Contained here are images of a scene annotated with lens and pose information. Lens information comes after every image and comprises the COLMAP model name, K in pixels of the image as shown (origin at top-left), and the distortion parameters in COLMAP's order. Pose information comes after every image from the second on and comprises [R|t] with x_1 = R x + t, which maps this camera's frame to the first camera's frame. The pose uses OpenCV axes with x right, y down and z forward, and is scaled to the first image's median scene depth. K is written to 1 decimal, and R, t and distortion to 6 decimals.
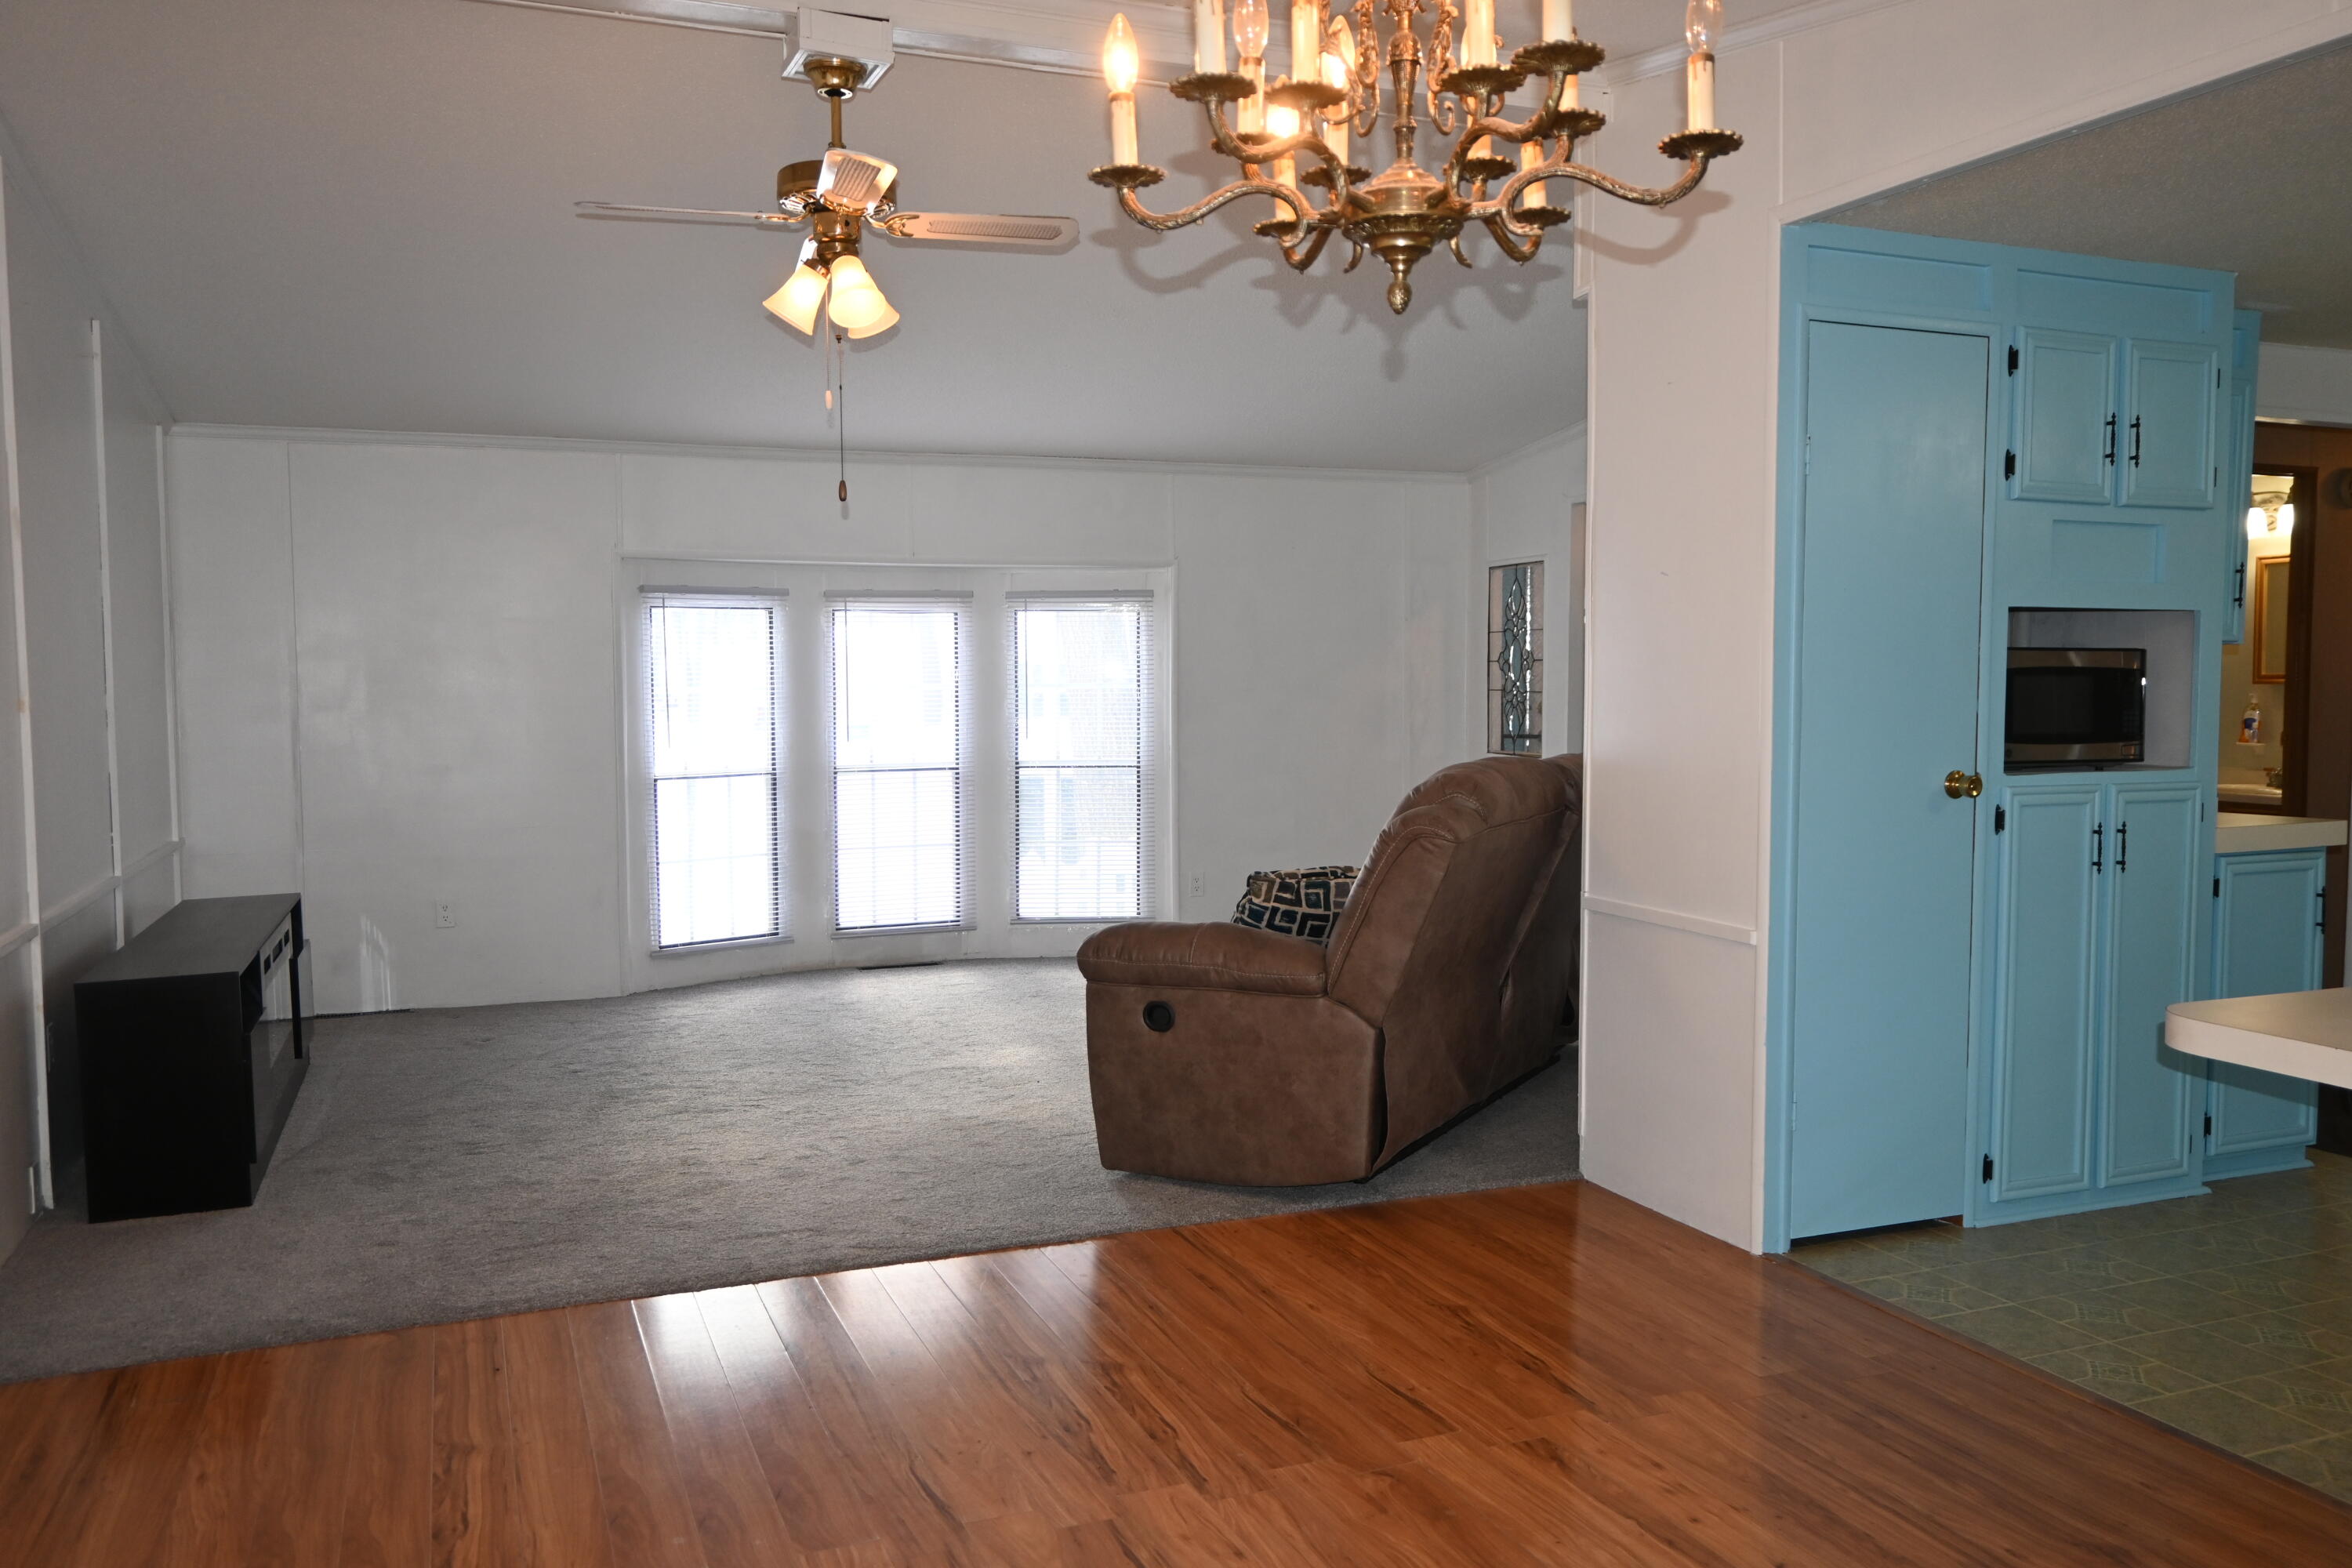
lens RADIAL K [[1825.9, 0, 1164.6], [0, 1825.9, 776.0], [0, 0, 1]] dist [0.024182, 0.001491]
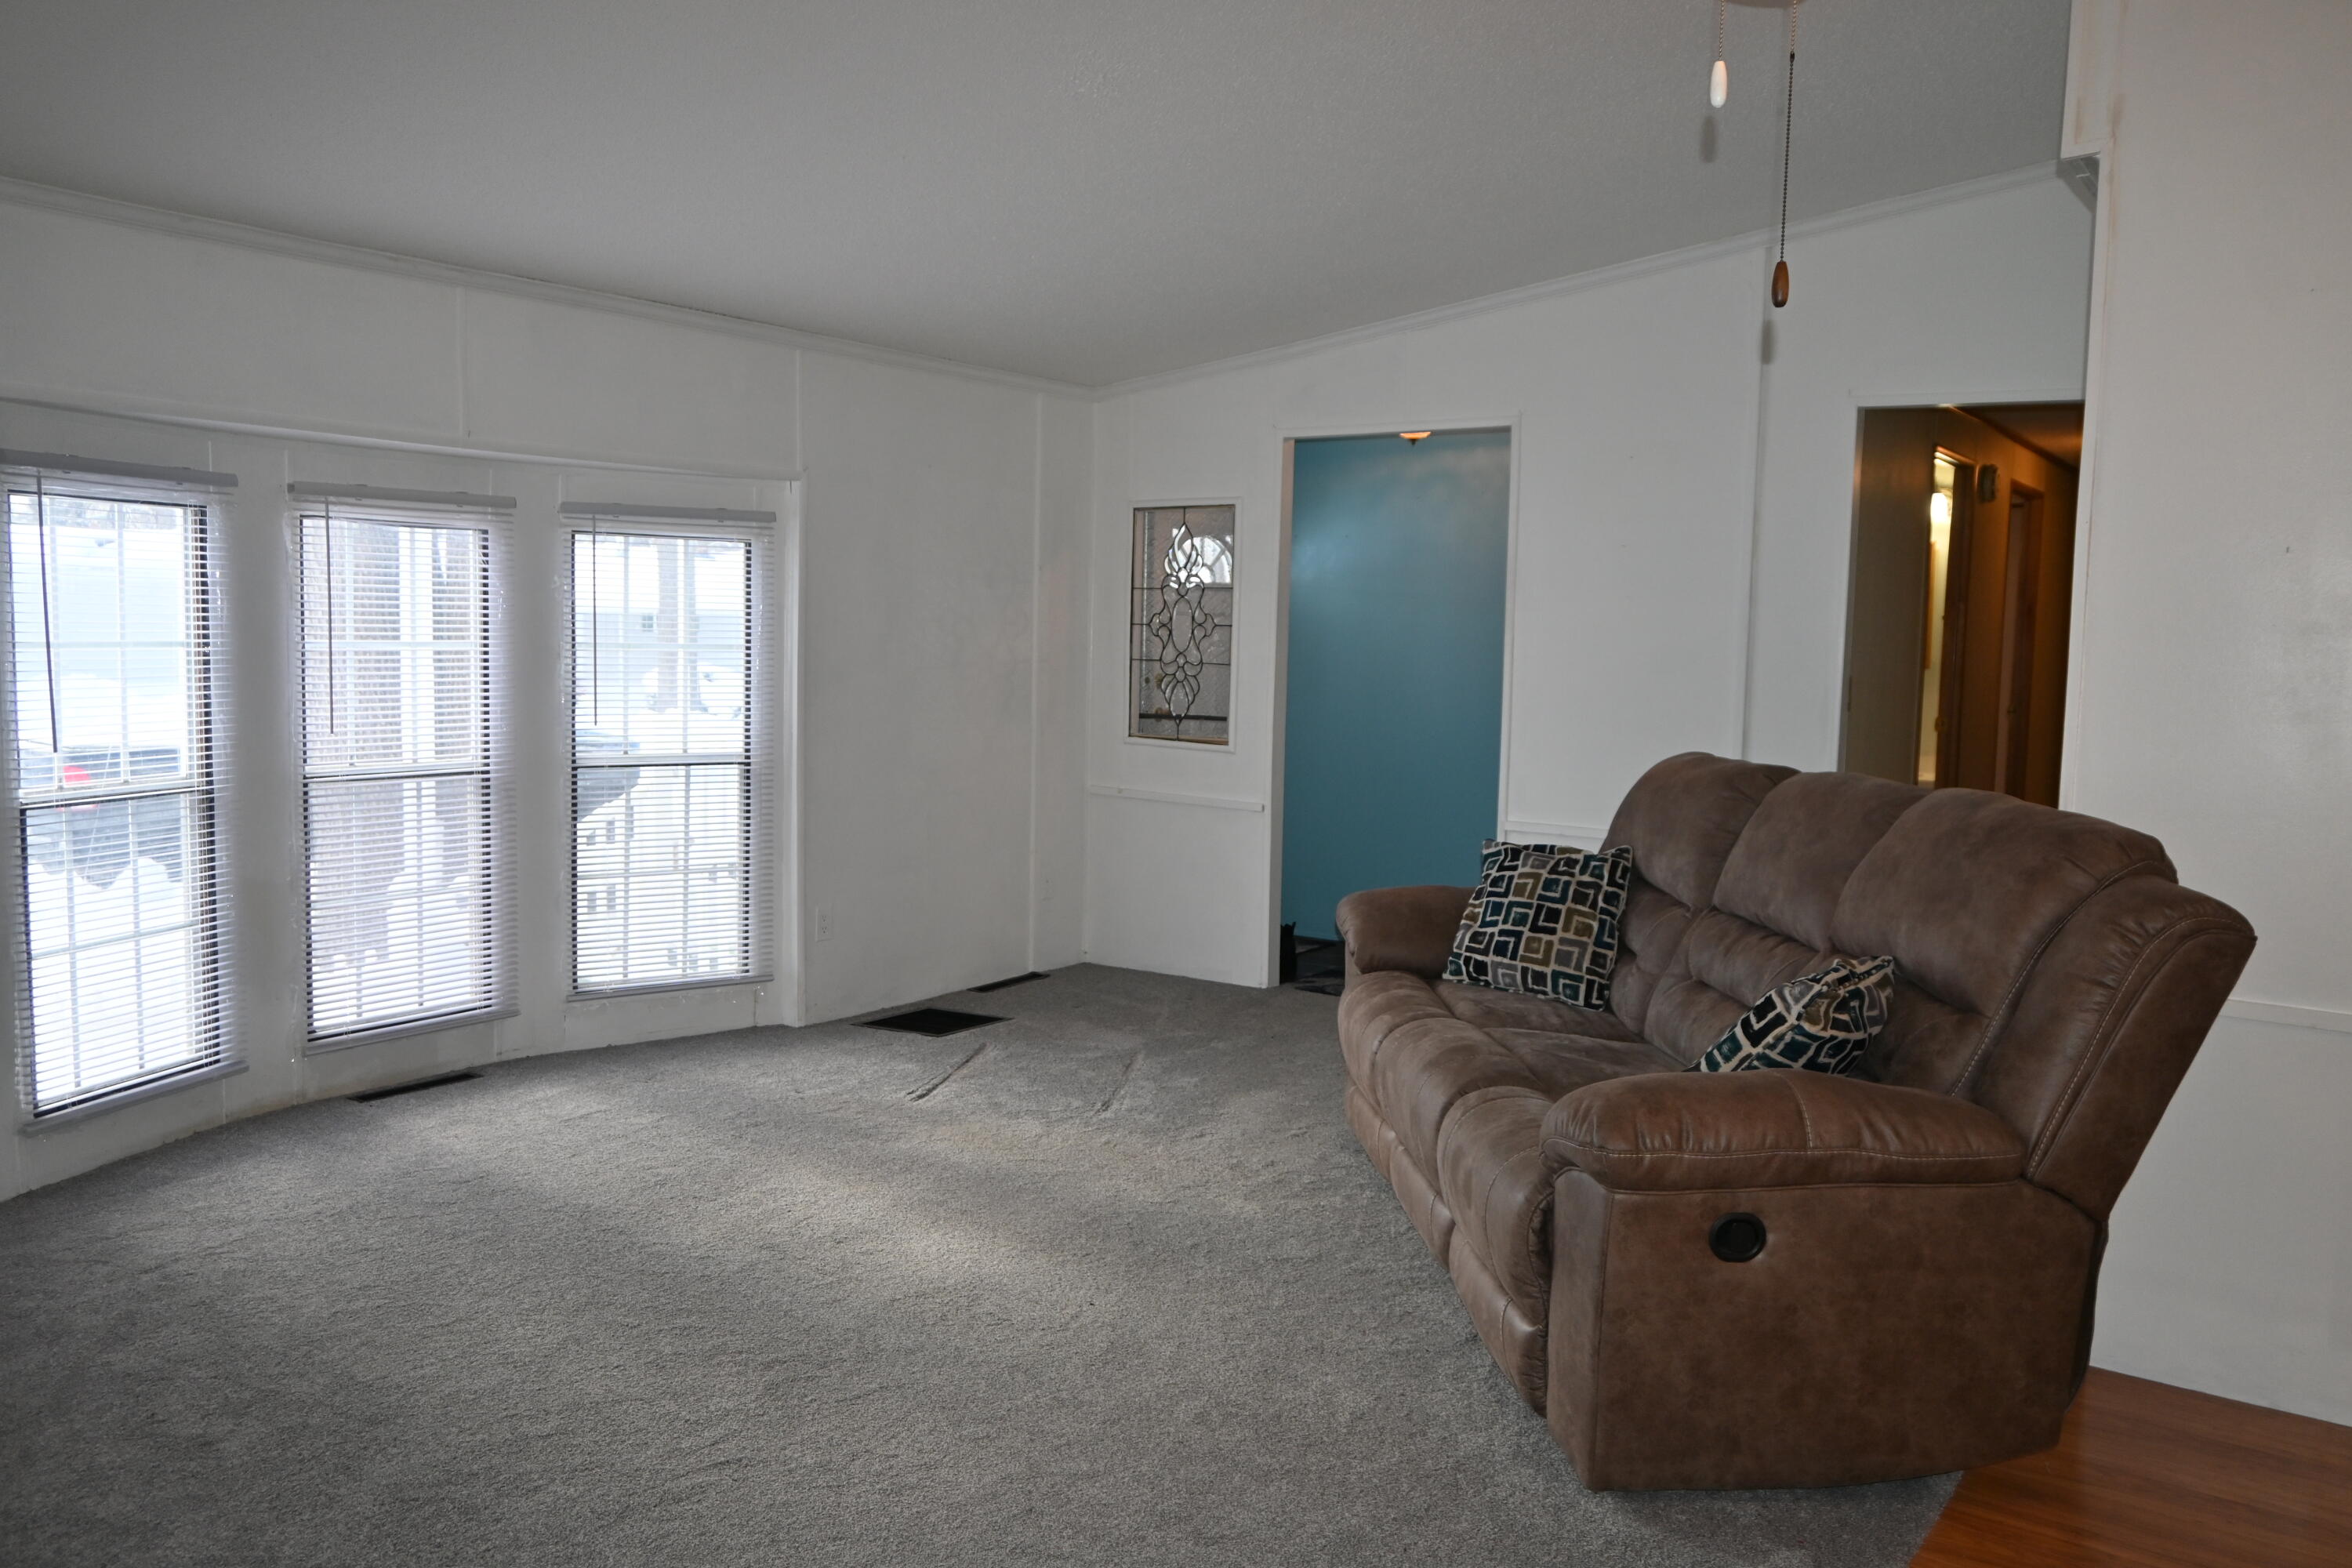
lens RADIAL K [[1825.9, 0, 1169.3], [0, 1825.9, 796.4], [0, 0, 1]] dist [0.024182, 0.001491]
pose [[0.843226, -0.027030, 0.536880, -0.266135], [0.004966, 0.999084, 0.042501, -0.022364], [-0.537537, -0.033172, 0.842588, 0.328190]]
